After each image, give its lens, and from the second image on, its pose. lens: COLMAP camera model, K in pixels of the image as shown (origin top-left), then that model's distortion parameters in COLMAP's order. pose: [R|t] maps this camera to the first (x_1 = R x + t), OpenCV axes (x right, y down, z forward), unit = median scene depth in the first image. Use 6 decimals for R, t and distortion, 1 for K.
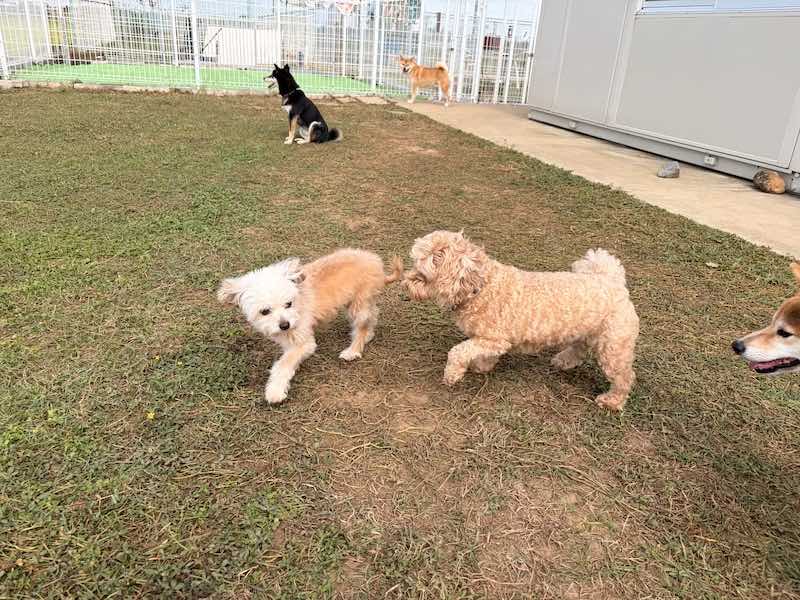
lens RADIAL K [[610.7, 0, 402.1], [0, 610.7, 293.9], [0, 0, 1]] dist [0.037001, -0.044986]
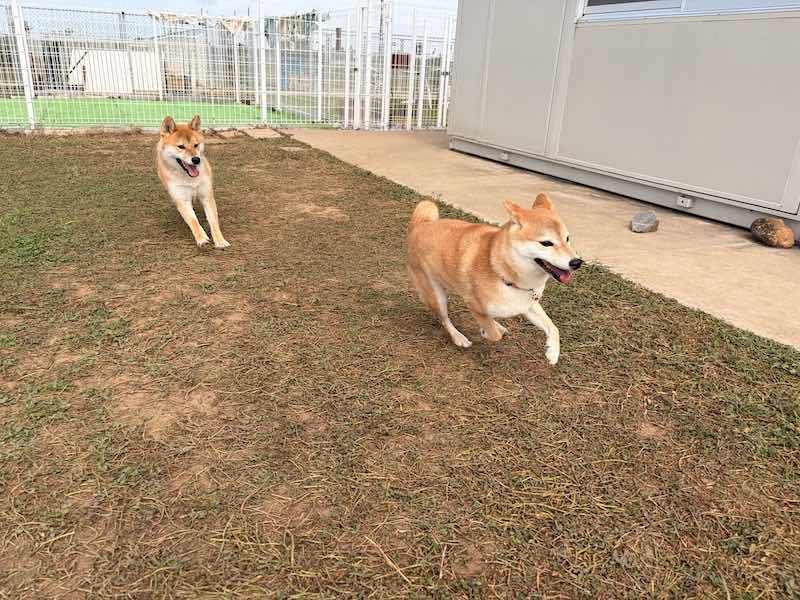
lens RADIAL K [[610.7, 0, 415.3], [0, 610.7, 294.6], [0, 0, 1]] dist [0.037001, -0.044986]
pose [[0.987189, -0.078497, 0.138913, 0.025198], [0.081884, 0.996464, -0.018829, -0.073365], [-0.136944, 0.029962, 0.990126, 0.175775]]
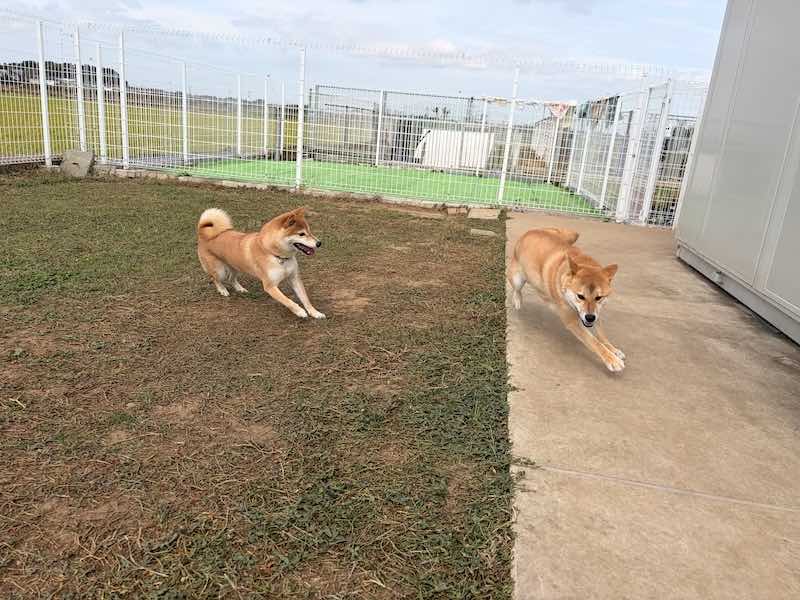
lens RADIAL K [[610.7, 0, 411.5], [0, 610.7, 294.6], [0, 0, 1]] dist [0.037001, -0.044986]
pose [[0.893984, 0.126325, -0.429924, 0.239819], [-0.191690, 0.975032, -0.112106, -0.120844], [0.405028, 0.182633, 0.895878, 0.313149]]
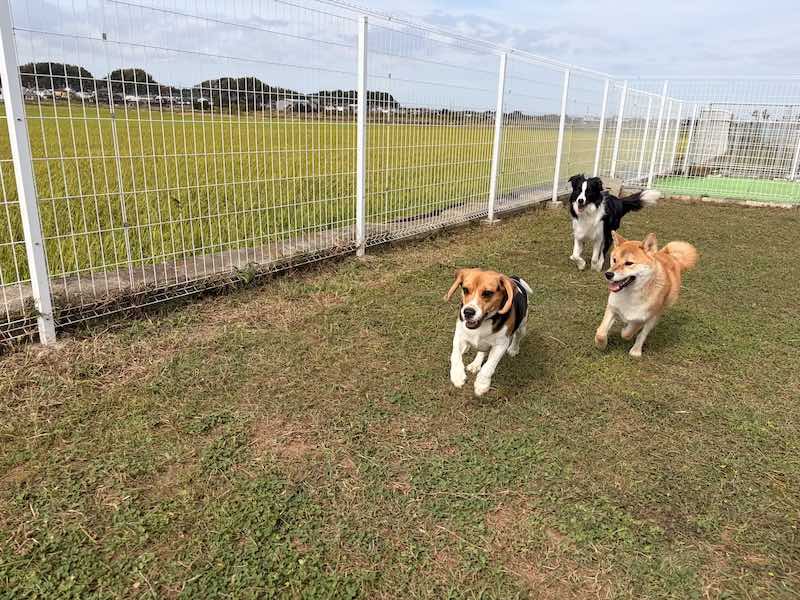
lens RADIAL K [[610.7, 0, 390.2], [0, 610.7, 316.4], [0, 0, 1]] dist [0.037001, -0.044986]
pose [[0.644910, 0.188778, -0.740577, -0.013036], [-0.279284, 0.960207, 0.001557, 0.035658], [0.711401, 0.205827, 0.671970, -0.149163]]
